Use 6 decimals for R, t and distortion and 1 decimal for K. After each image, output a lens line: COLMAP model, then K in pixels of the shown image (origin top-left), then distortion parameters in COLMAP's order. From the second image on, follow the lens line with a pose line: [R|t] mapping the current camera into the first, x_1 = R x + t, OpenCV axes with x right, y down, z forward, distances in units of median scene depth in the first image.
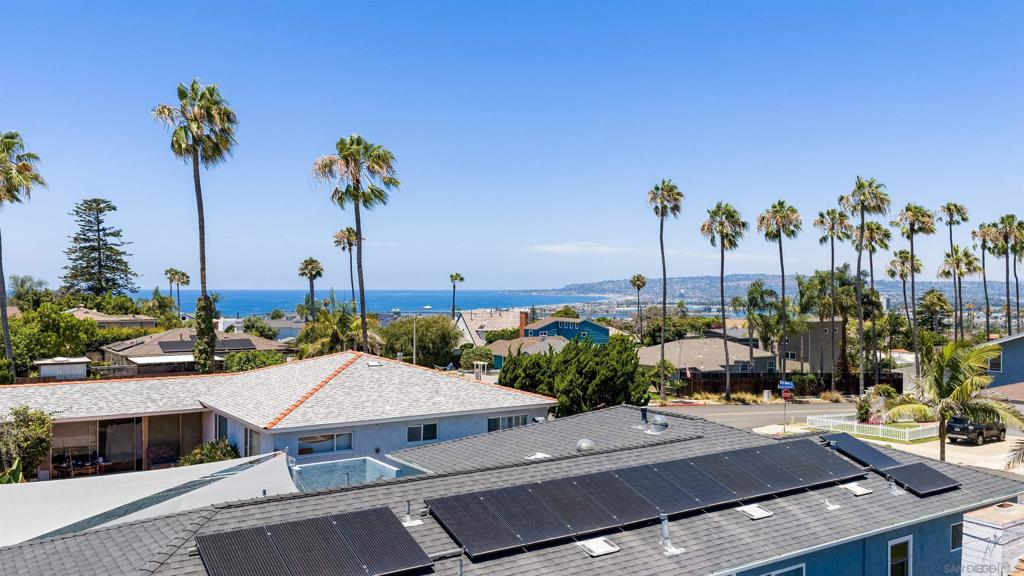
lens RADIAL K [[837.7, 0, 512.0], [0, 837.7, 288.0], [0, 0, 1]] dist [0.014334, -0.011692]
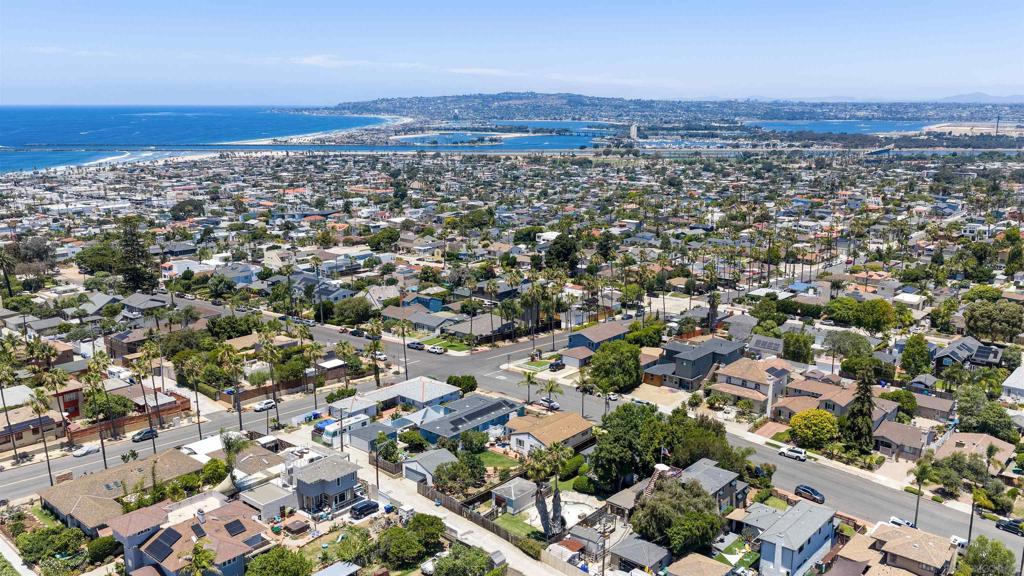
lens RADIAL K [[837.7, 0, 512.0], [0, 837.7, 288.0], [0, 0, 1]] dist [0.014334, -0.011692]
pose [[0.964810, -0.057673, 0.256547, -0.290724], [0.000312, 0.975901, 0.218214, -0.498854], [-0.262950, -0.210455, 0.941577, -1.206225]]
